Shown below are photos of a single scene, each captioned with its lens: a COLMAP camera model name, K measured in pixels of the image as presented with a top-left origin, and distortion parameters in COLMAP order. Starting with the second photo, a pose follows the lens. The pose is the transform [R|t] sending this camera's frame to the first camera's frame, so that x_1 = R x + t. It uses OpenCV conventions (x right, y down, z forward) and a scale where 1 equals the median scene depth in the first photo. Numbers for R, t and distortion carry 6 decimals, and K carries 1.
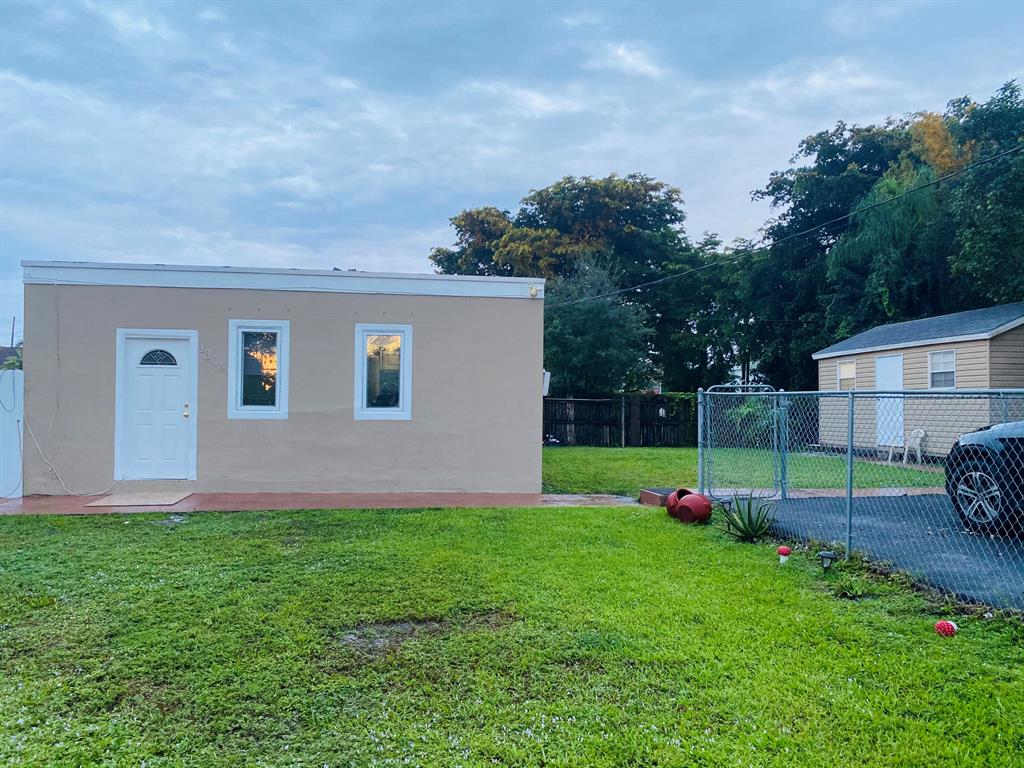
lens RADIAL K [[789.0, 0, 512.0], [0, 789.0, 384.0], [0, 0, 1]] dist [0.030272, -0.006208]
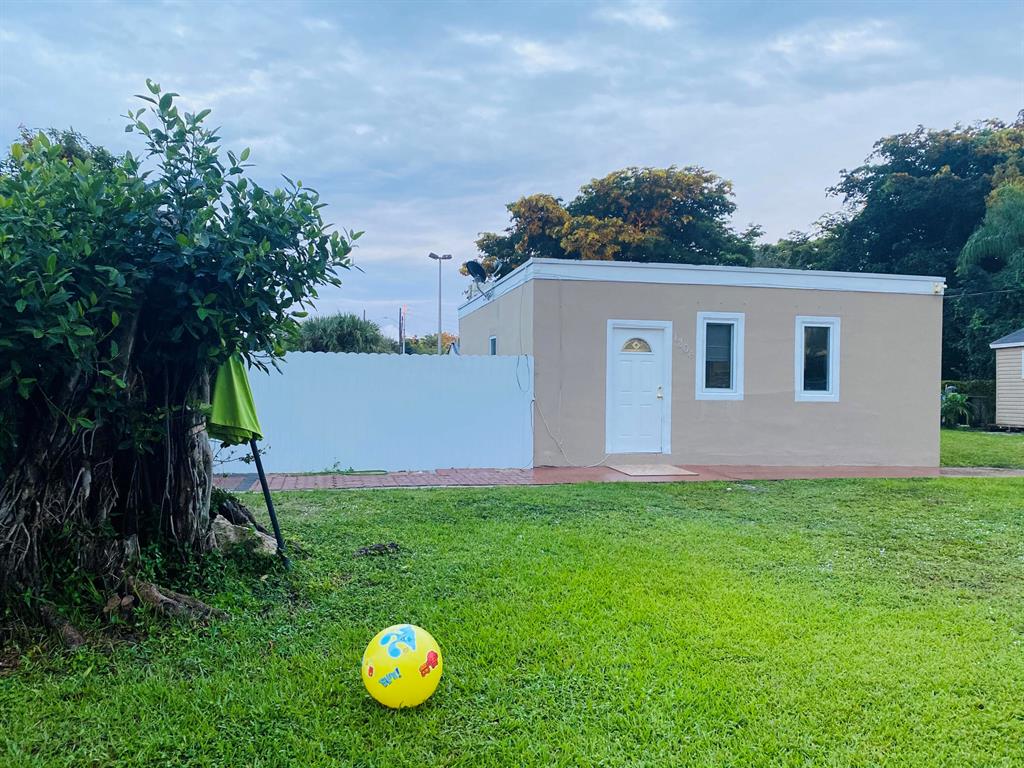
lens RADIAL K [[789.0, 0, 512.0], [0, 789.0, 384.0], [0, 0, 1]] dist [0.030272, -0.006208]
pose [[0.995999, 0.005625, 0.089191, -0.218166], [-0.007654, 0.999719, 0.022423, -0.000650], [-0.089040, -0.023016, 0.995762, -0.029921]]
